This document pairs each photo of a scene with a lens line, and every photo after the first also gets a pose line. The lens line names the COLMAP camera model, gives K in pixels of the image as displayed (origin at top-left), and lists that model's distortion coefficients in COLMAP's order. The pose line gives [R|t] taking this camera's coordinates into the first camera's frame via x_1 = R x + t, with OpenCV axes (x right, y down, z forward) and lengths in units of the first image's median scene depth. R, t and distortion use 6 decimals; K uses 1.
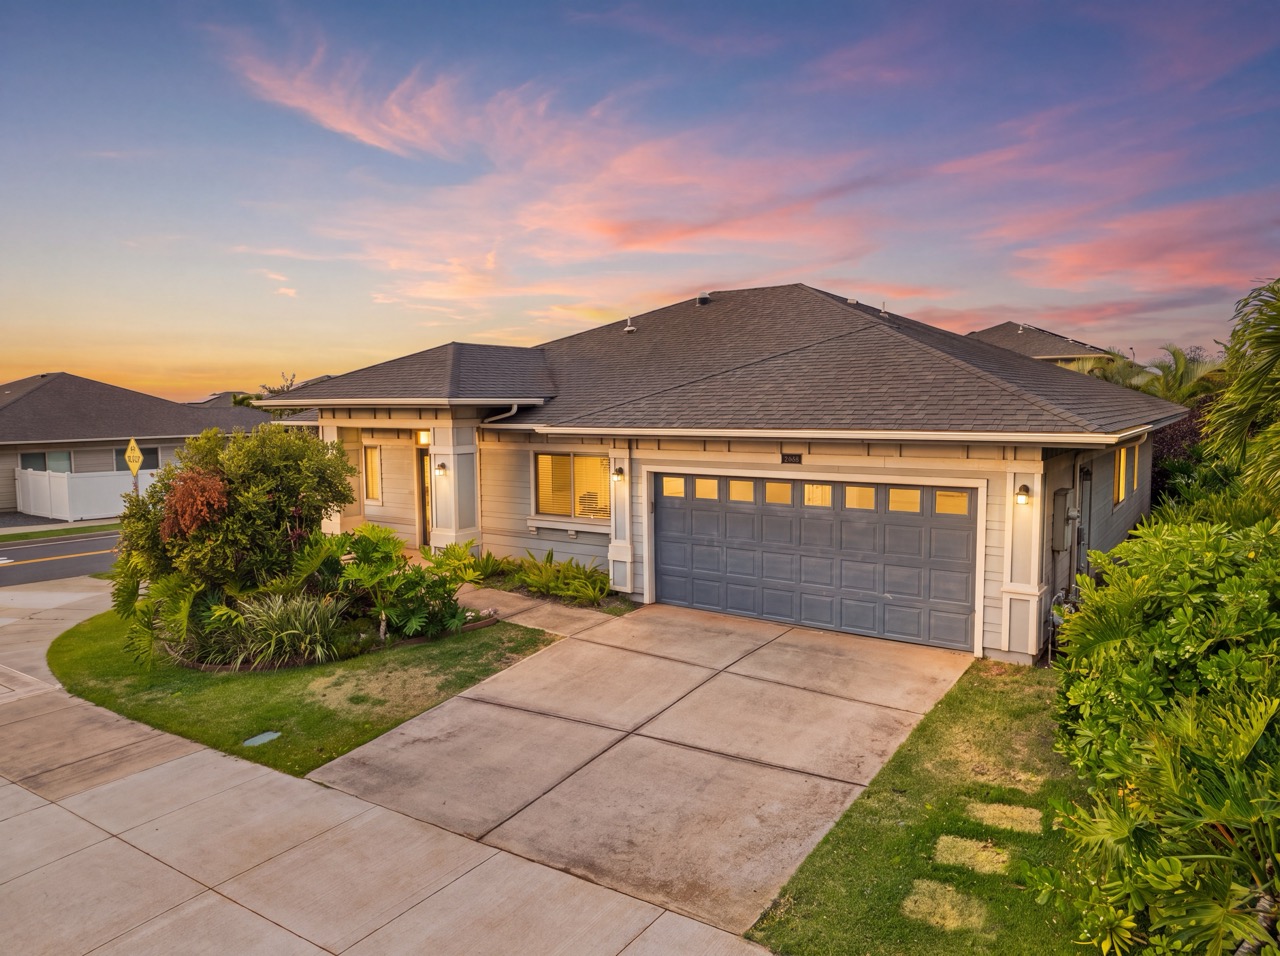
lens RADIAL K [[832.1, 0, 640.0], [0, 832.1, 478.0], [0, 0, 1]] dist [0.003323, 0.003917]
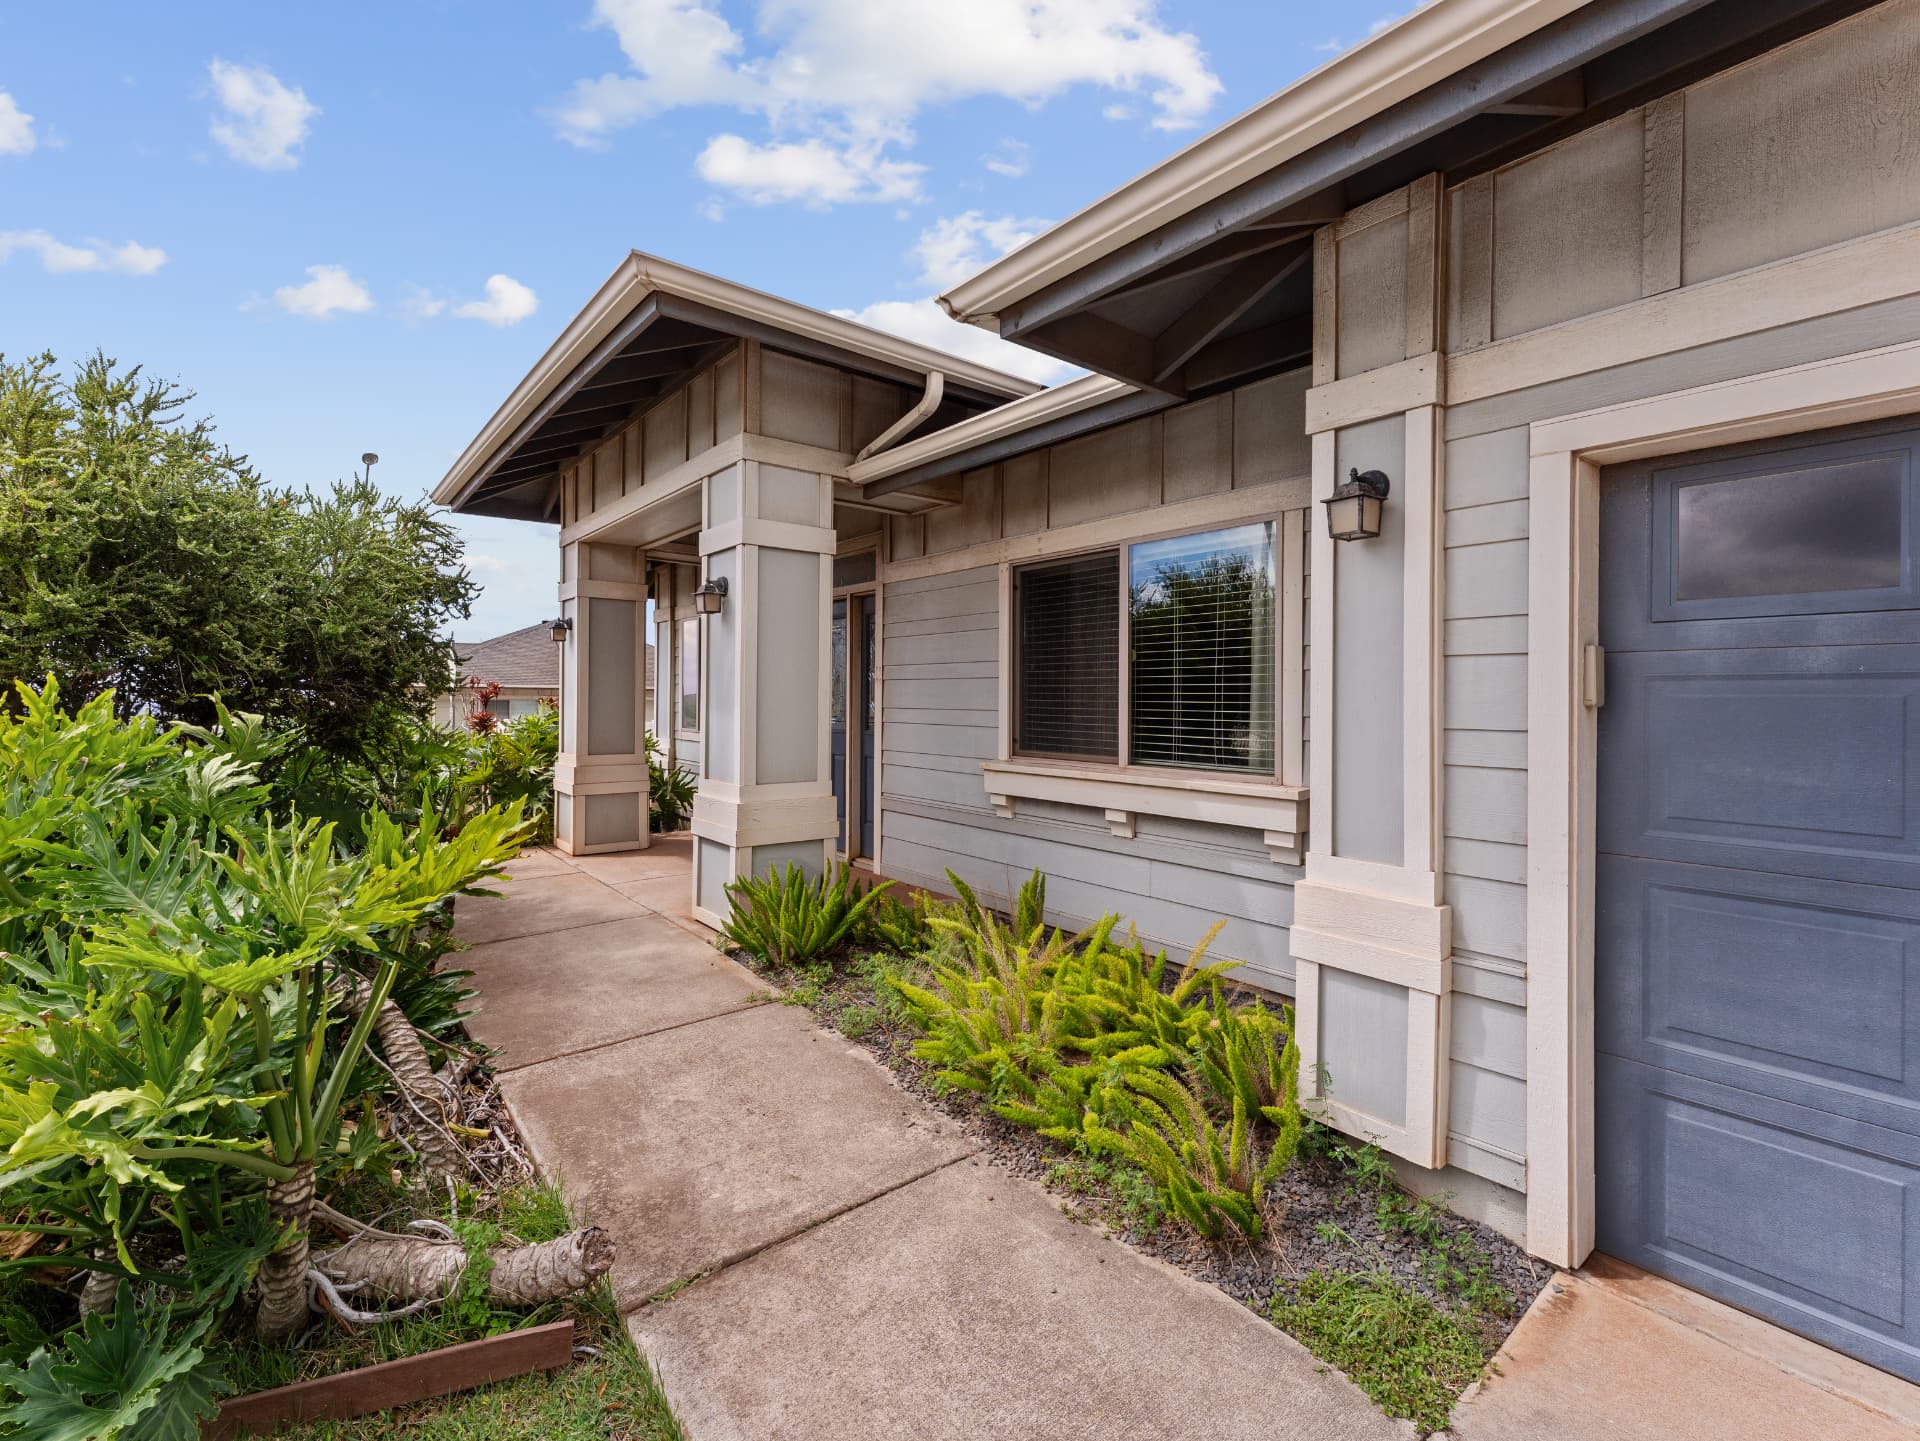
lens RADIAL K [[851.9, 0, 963.1], [0, 851.9, 716.5], [0, 0, 1]] dist [0.026253, 0.000530]
pose [[0.961506, 0.019539, -0.274090, -0.058274], [-0.037176, 0.997548, -0.059303, 0.056799], [0.272259, 0.067210, 0.959874, 0.782902]]
